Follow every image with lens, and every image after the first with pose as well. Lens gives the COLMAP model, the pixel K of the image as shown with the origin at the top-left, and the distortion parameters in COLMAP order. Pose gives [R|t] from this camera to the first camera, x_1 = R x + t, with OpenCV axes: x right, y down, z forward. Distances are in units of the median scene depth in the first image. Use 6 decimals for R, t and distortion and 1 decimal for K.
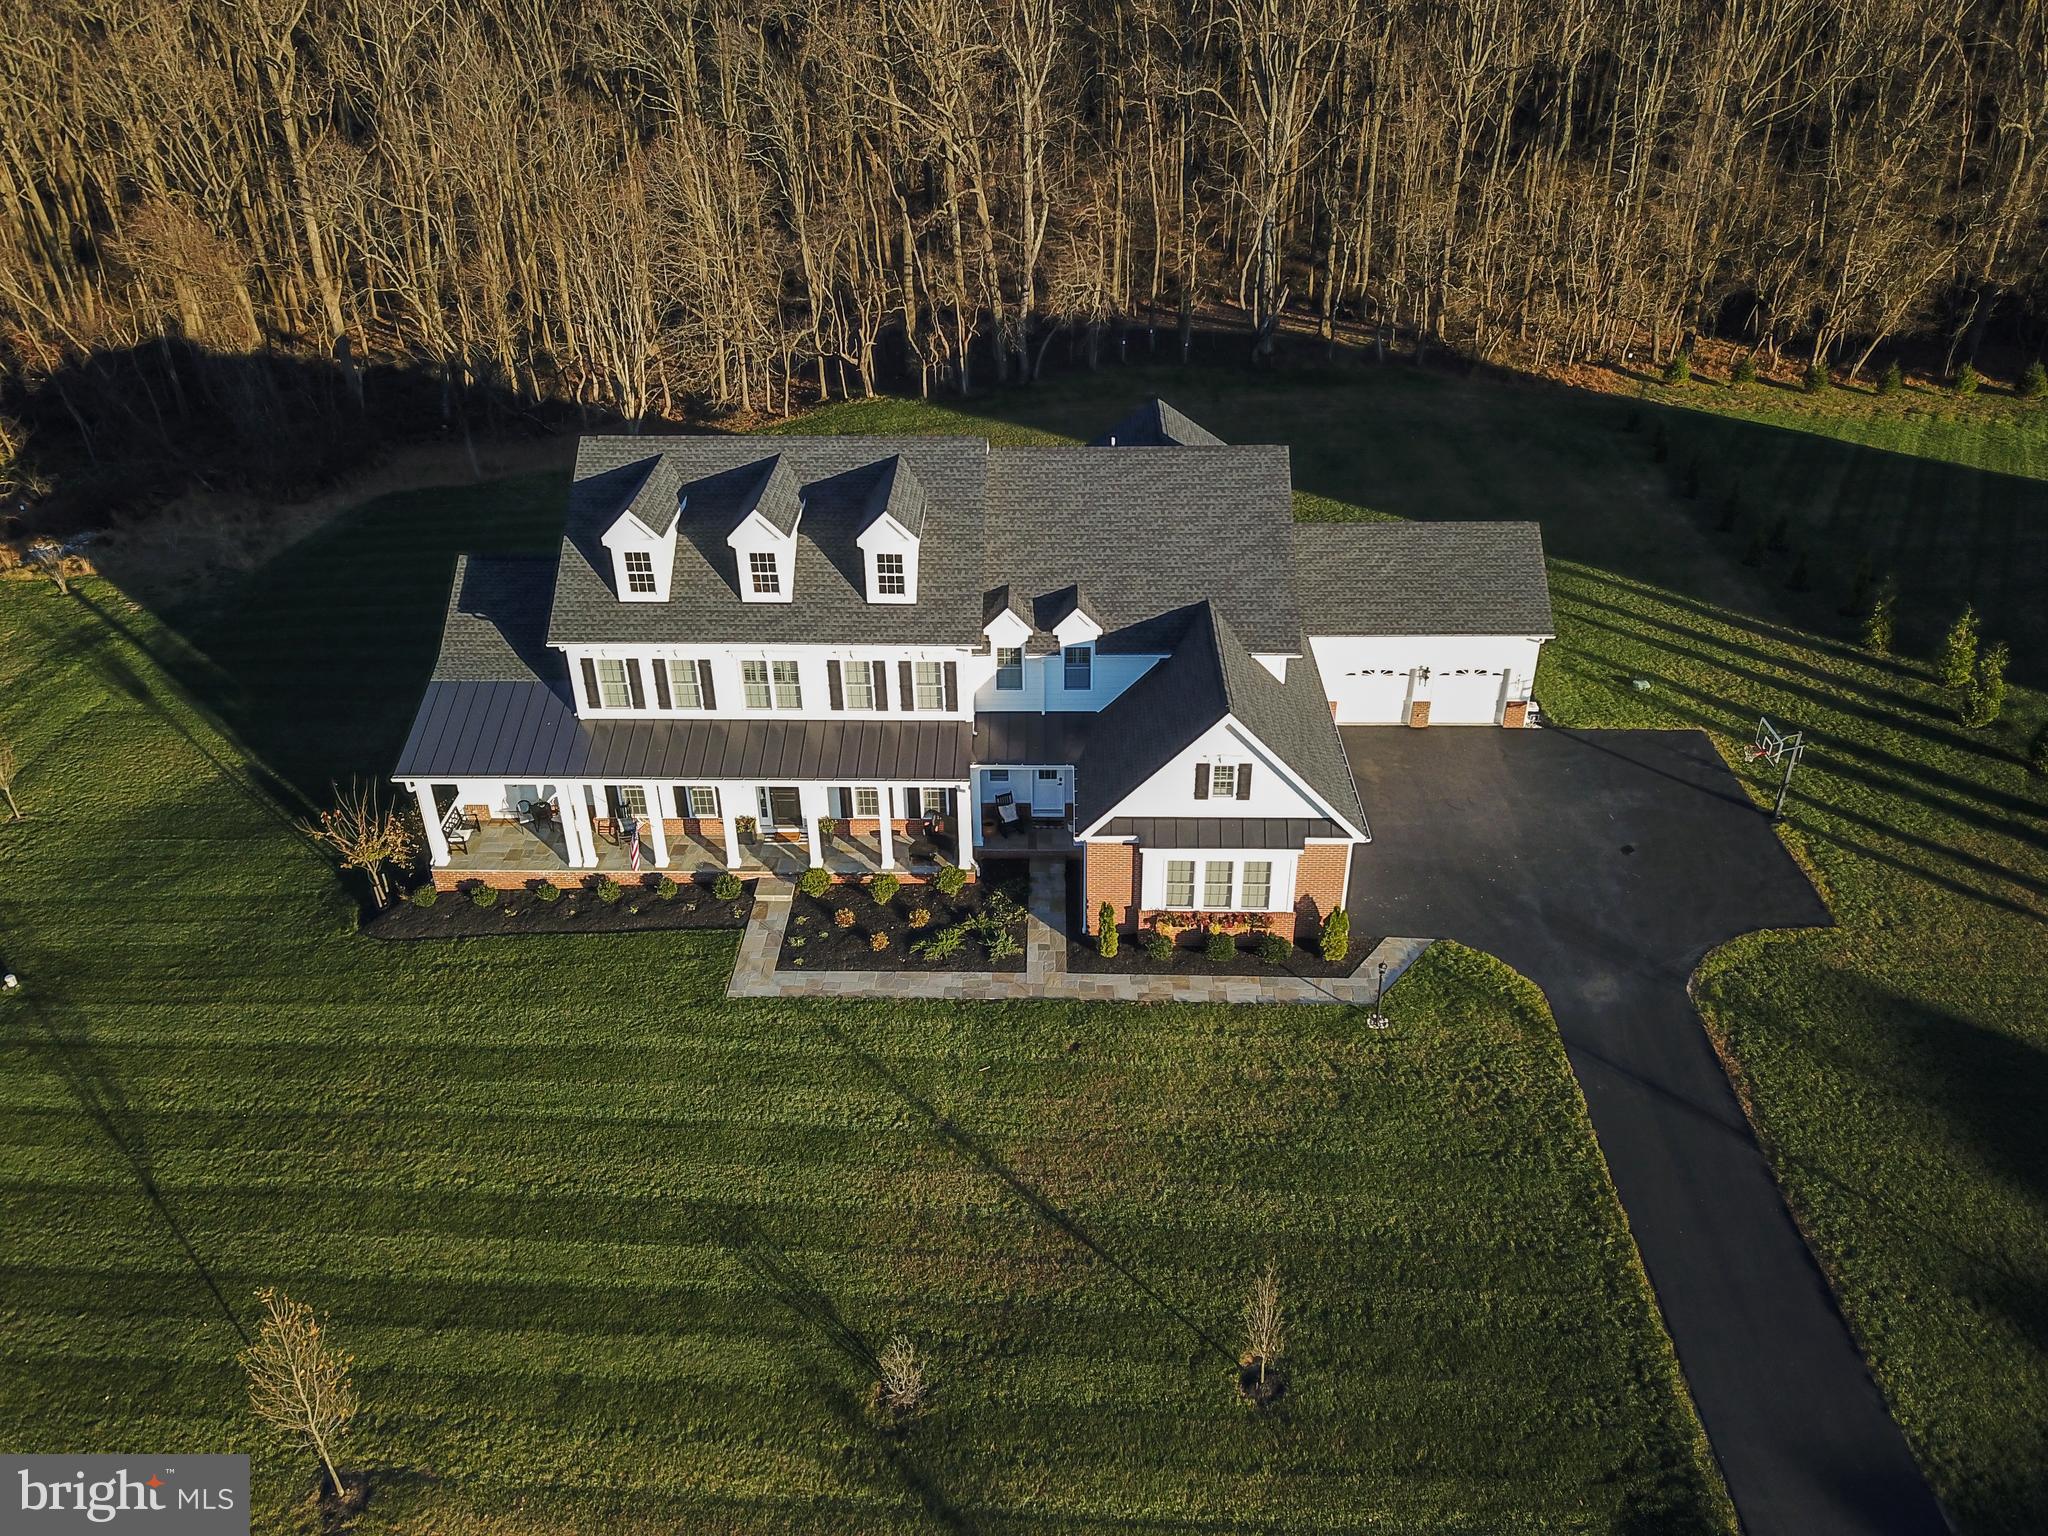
lens RADIAL K [[1563.3, 0, 1018.9], [0, 1563.3, 775.9], [0, 0, 1]] dist [0.013086, -0.000734]
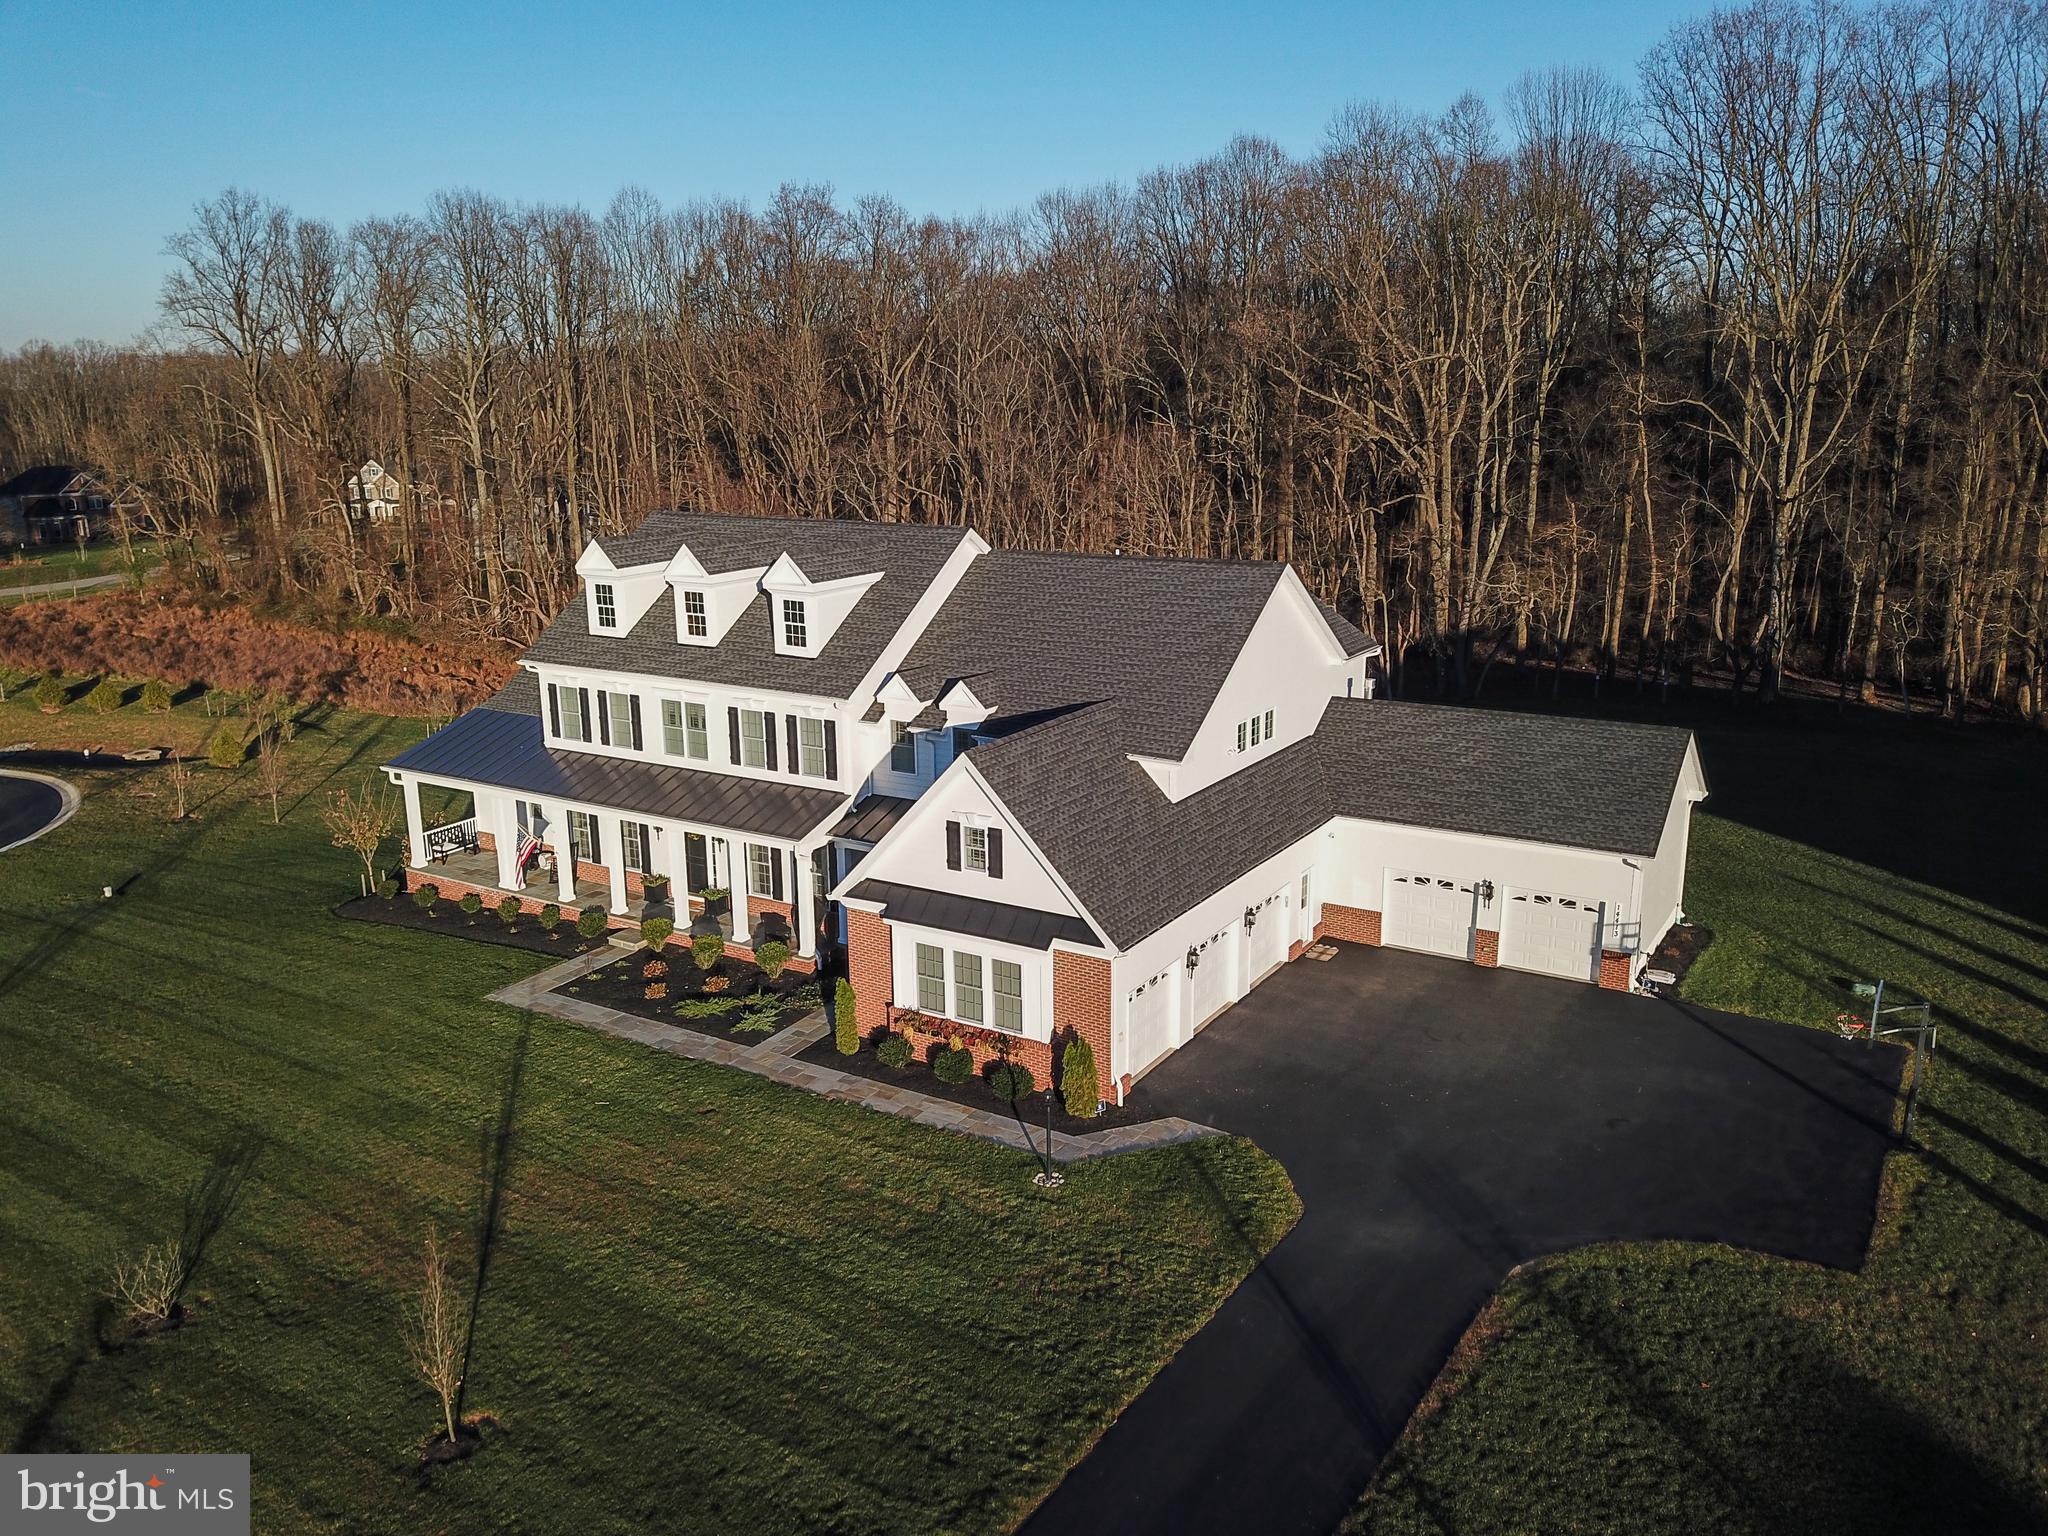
lens RADIAL K [[1563.3, 0, 1018.9], [0, 1563.3, 775.9], [0, 0, 1]] dist [0.013086, -0.000734]
pose [[0.865388, 0.124886, -0.485291, 0.518719], [-0.259040, 0.940501, -0.219898, 0.134629], [0.428954, 0.316007, 0.846249, 0.281445]]
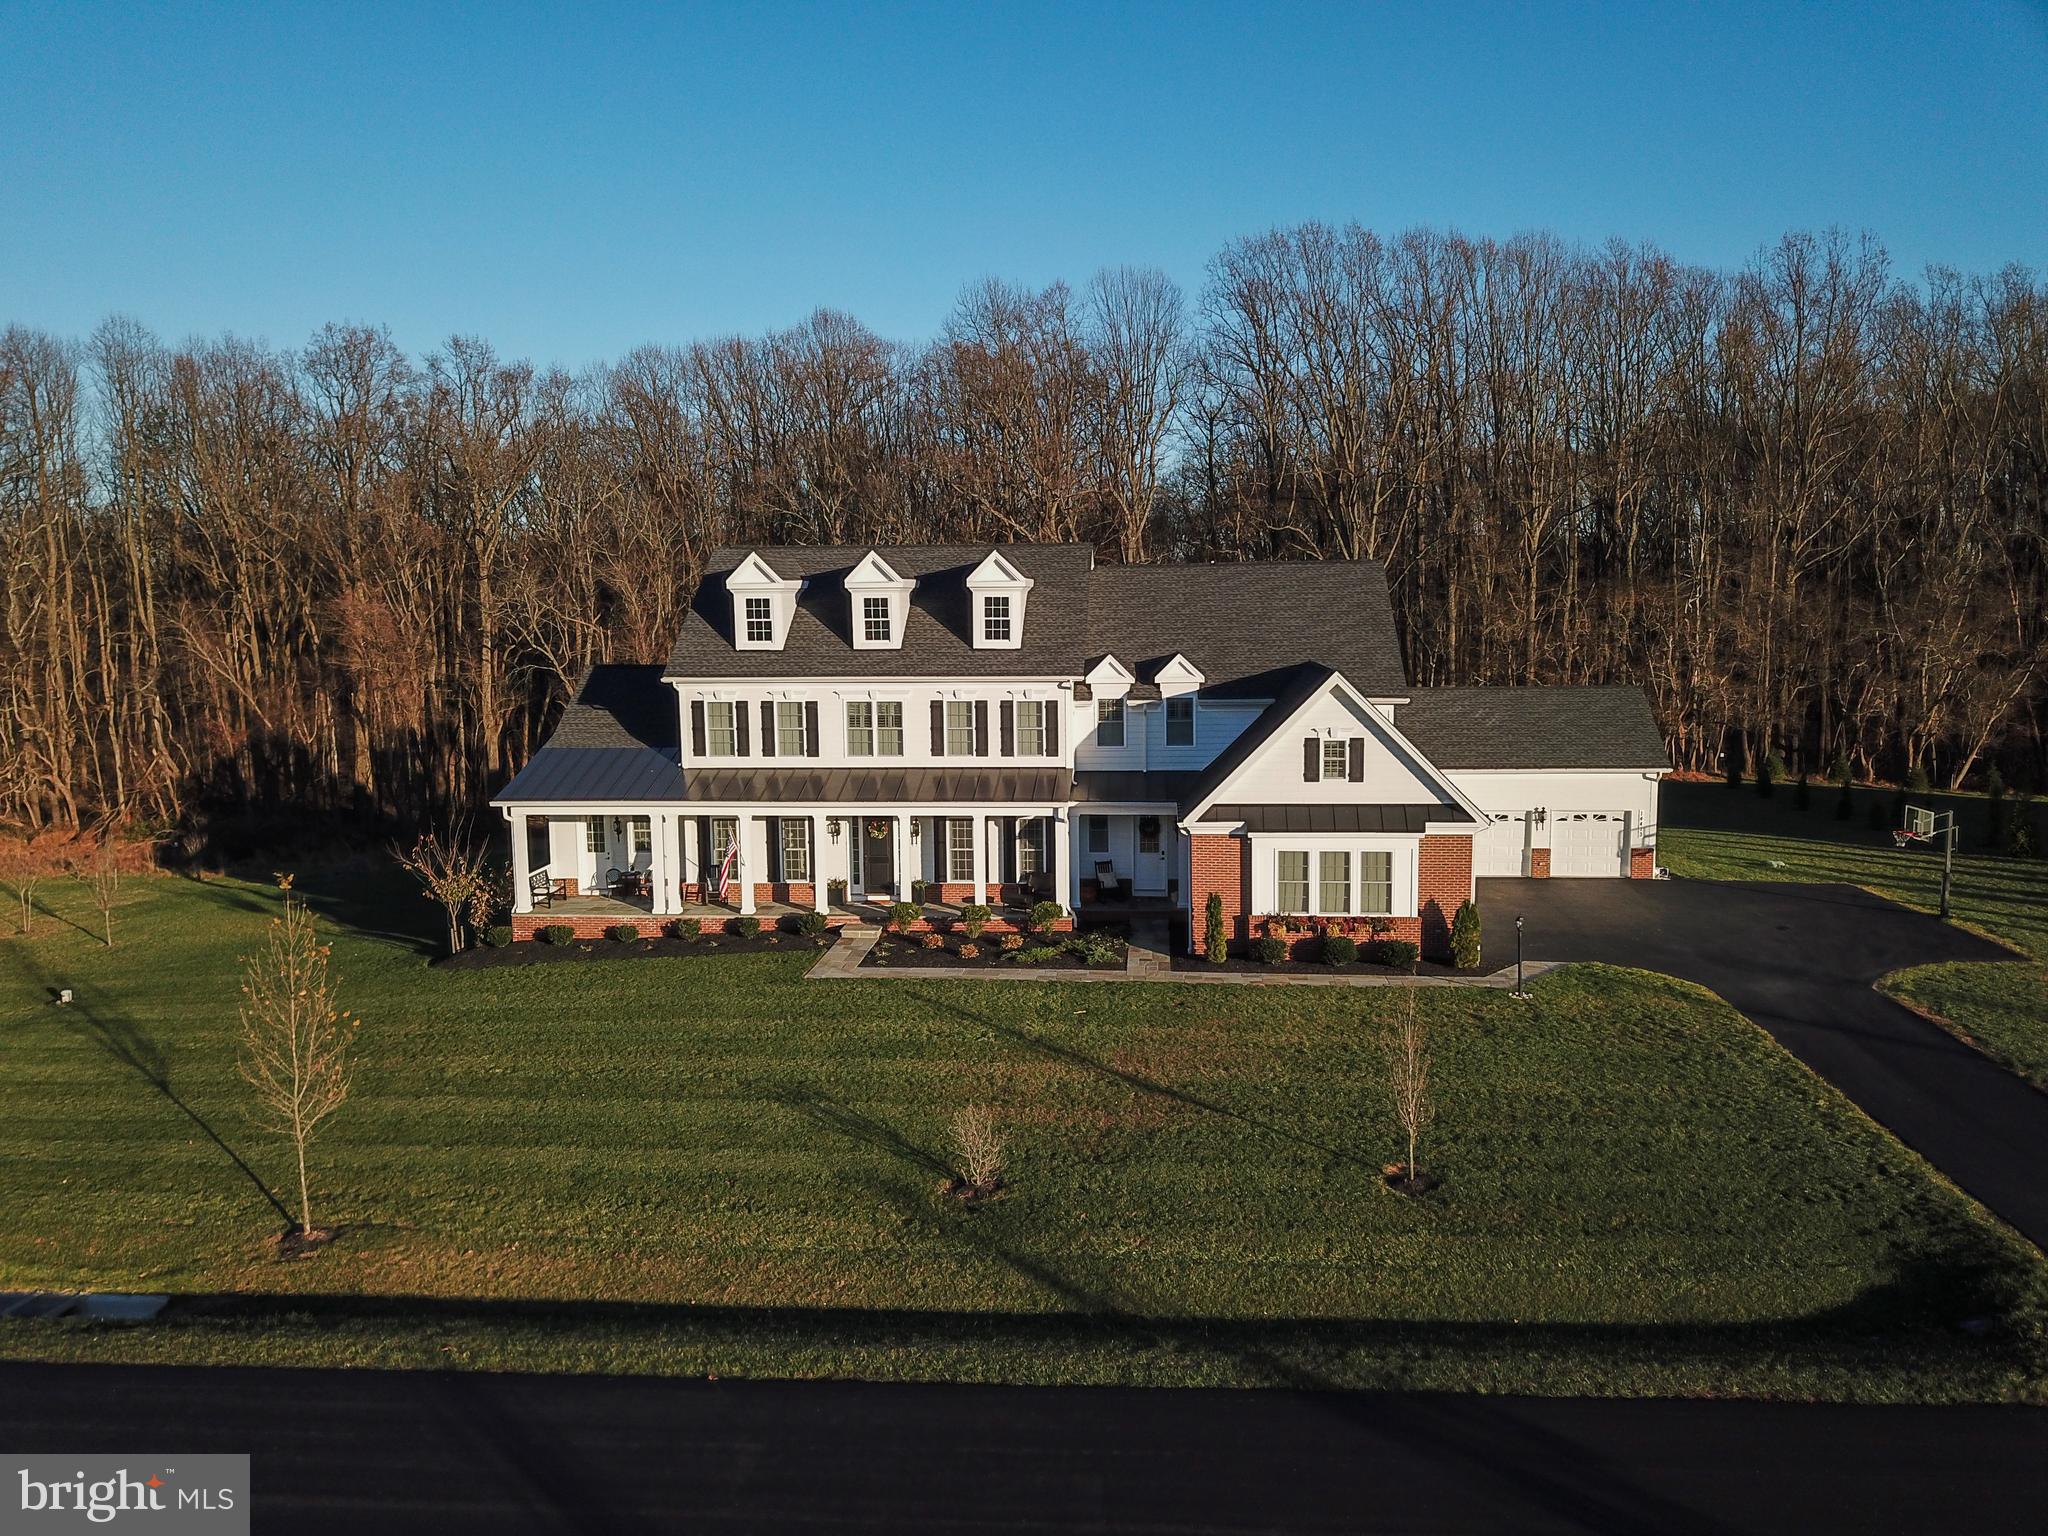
lens RADIAL K [[1563.3, 0, 1018.9], [0, 1563.3, 775.9], [0, 0, 1]] dist [0.013086, -0.000734]
pose [[0.997727, 0.008168, -0.066891, 0.001850], [-0.035318, 0.908759, -0.415824, 0.397965], [0.057391, 0.417242, 0.906982, 0.110854]]
